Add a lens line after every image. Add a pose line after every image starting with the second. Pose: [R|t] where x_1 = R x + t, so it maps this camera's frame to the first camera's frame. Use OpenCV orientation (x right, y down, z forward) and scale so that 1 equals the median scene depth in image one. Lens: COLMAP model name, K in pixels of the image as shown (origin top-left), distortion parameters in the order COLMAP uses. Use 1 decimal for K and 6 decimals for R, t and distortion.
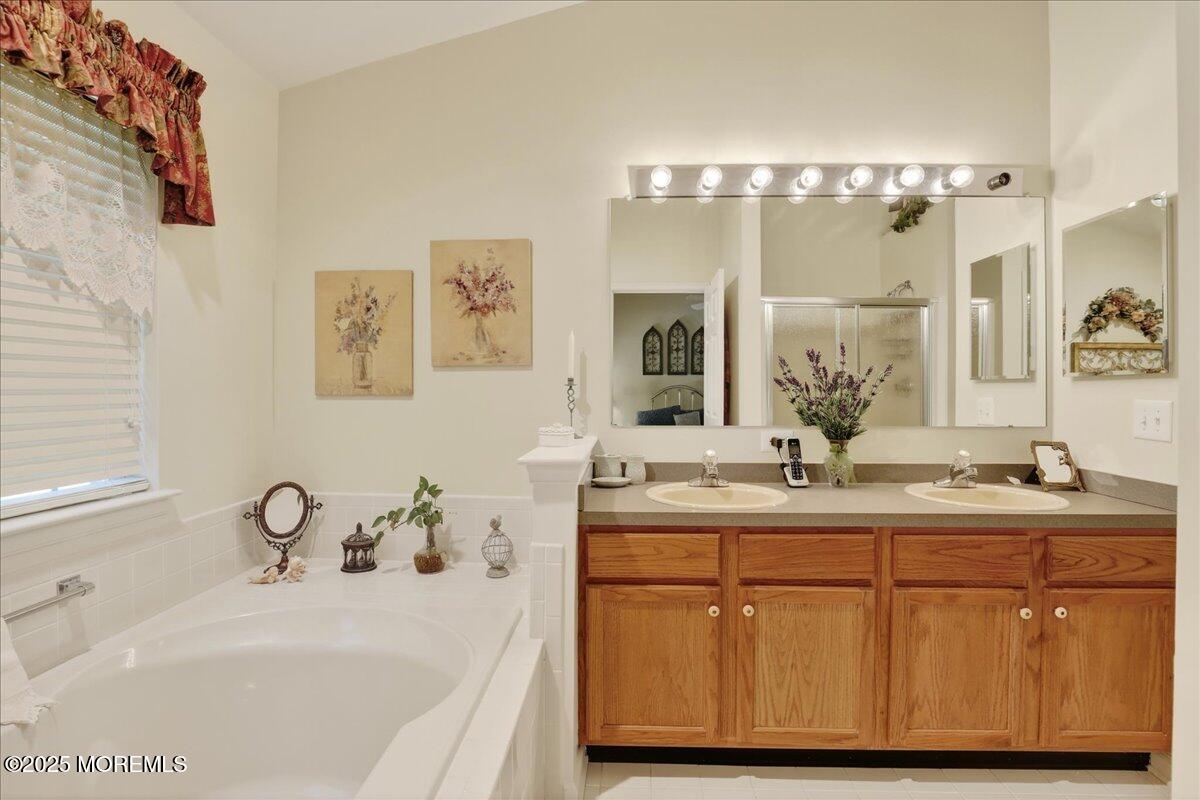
lens RADIAL K [[555.9, 0, 599.9], [0, 555.9, 396.4], [0, 0, 1]] dist [-0.036482, 0.008124]
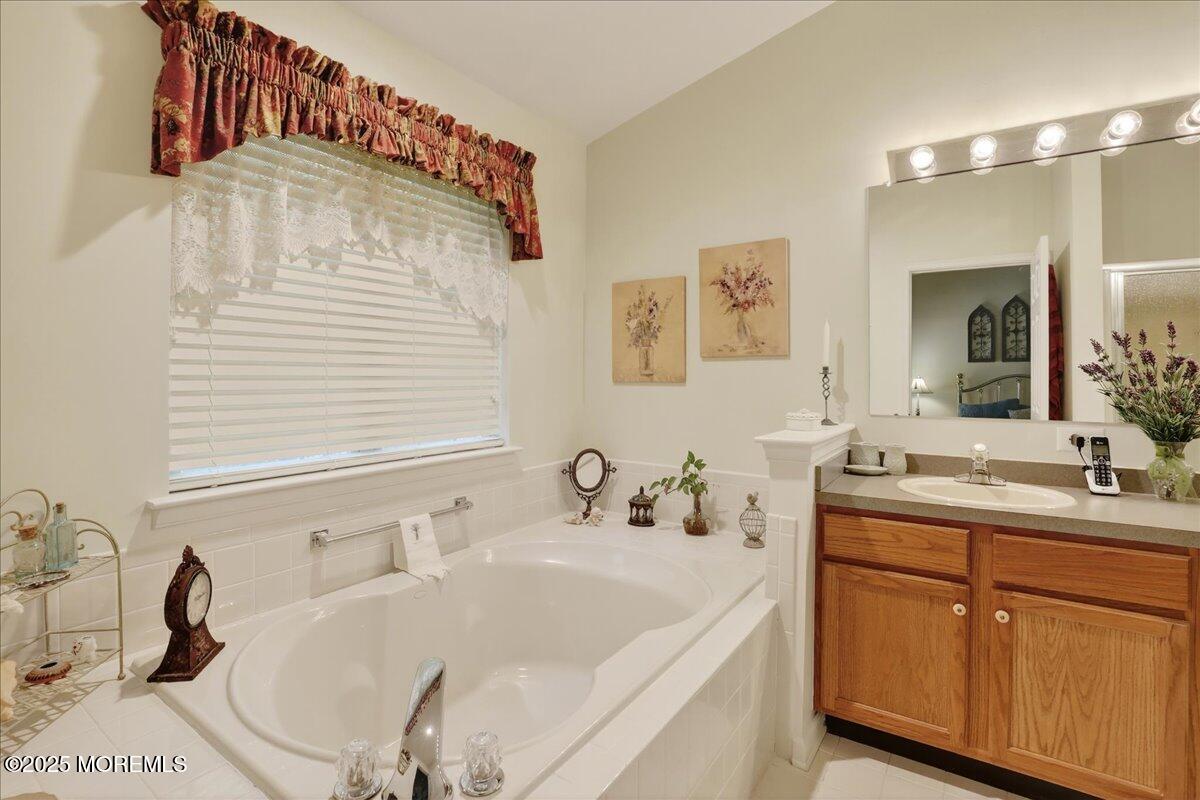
lens RADIAL K [[558.7, 0, 596.4], [0, 558.7, 391.5], [0, 0, 1]] dist [-0.029207, 0.000757]
pose [[0.851420, 0.016685, -0.524219, 0.156949], [-0.010542, 0.999836, 0.014702, 0.002912], [0.524378, -0.006992, 0.851457, -0.135290]]
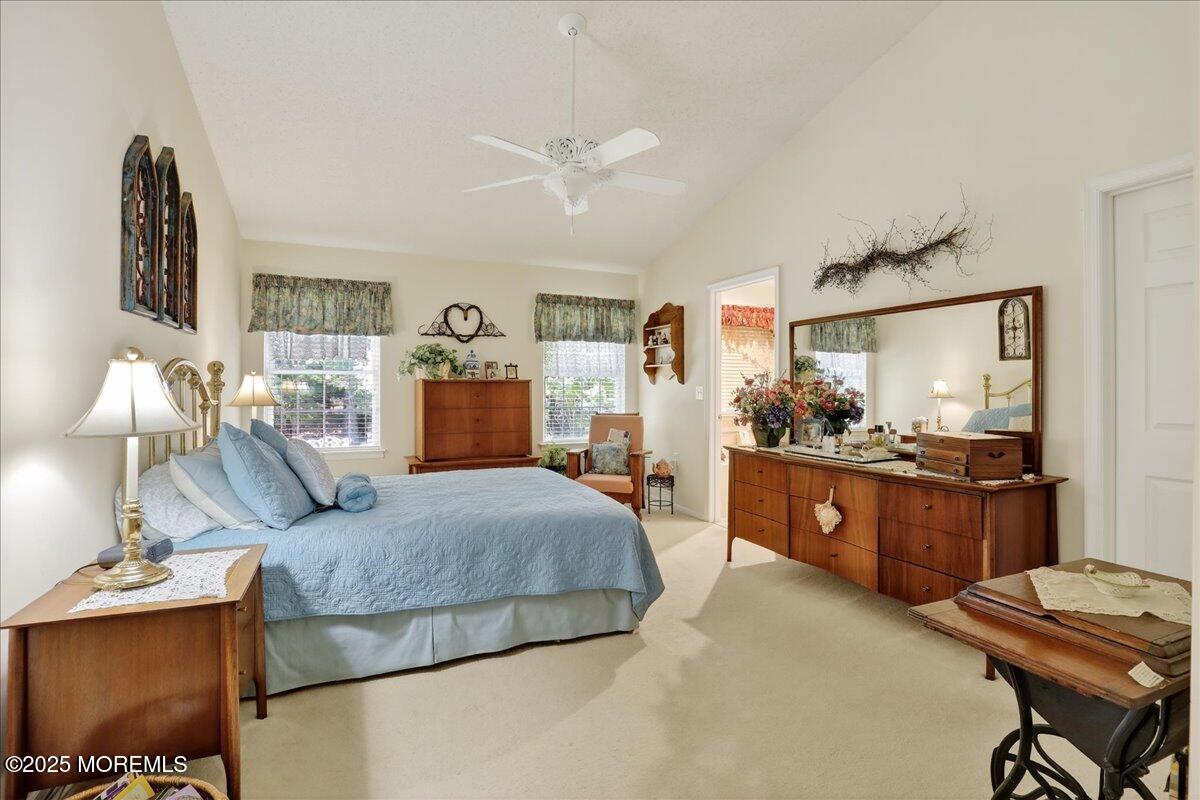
lens RADIAL K [[558.7, 0, 596.4], [0, 558.7, 391.5], [0, 0, 1]] dist [-0.029207, 0.000757]
pose [[0.443742, 0.008009, -0.896119, 2.157366], [-0.001333, 0.999965, 0.008277, -0.011326], [0.896154, -0.002479, 0.443737, -1.902425]]
